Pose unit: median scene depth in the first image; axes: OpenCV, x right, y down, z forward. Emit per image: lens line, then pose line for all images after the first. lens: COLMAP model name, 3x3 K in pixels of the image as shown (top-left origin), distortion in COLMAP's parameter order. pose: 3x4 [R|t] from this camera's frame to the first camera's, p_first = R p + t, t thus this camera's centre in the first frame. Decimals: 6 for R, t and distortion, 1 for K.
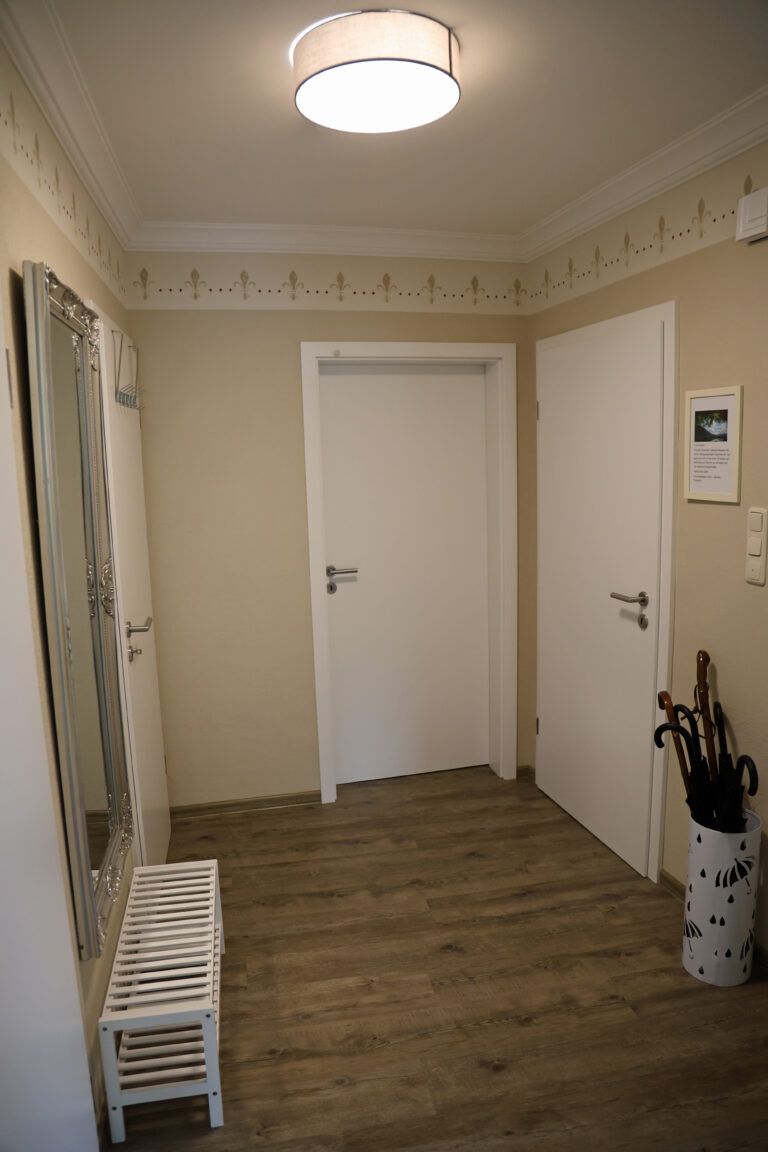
lens RADIAL K [[839.0, 0, 366.2], [0, 839.0, 575.0], [0, 0, 1]] dist [-0.108793, 0.070734]
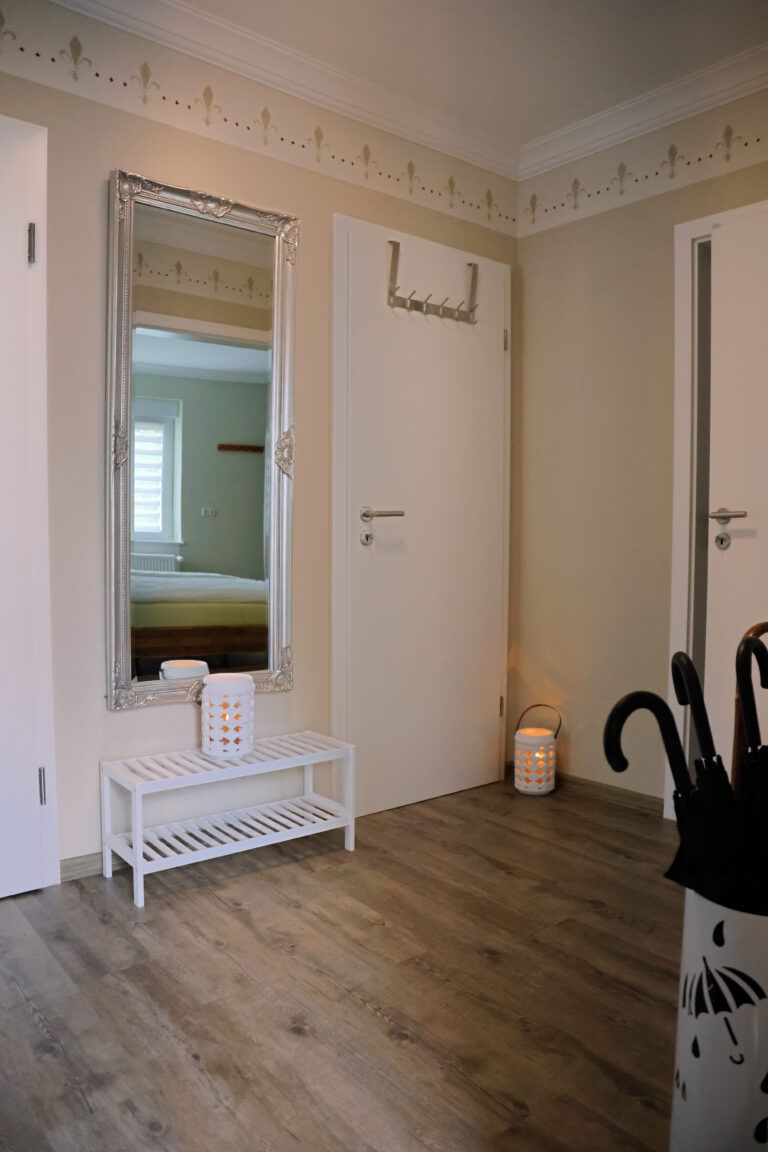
lens RADIAL K [[839.0, 0, 366.2], [0, 839.0, 575.0], [0, 0, 1]] dist [-0.108793, 0.070734]
pose [[0.438483, 0.056939, -0.896934, 0.830903], [-0.166118, 0.985930, -0.018622, 0.186866], [0.883254, 0.157162, 0.441772, 0.637924]]
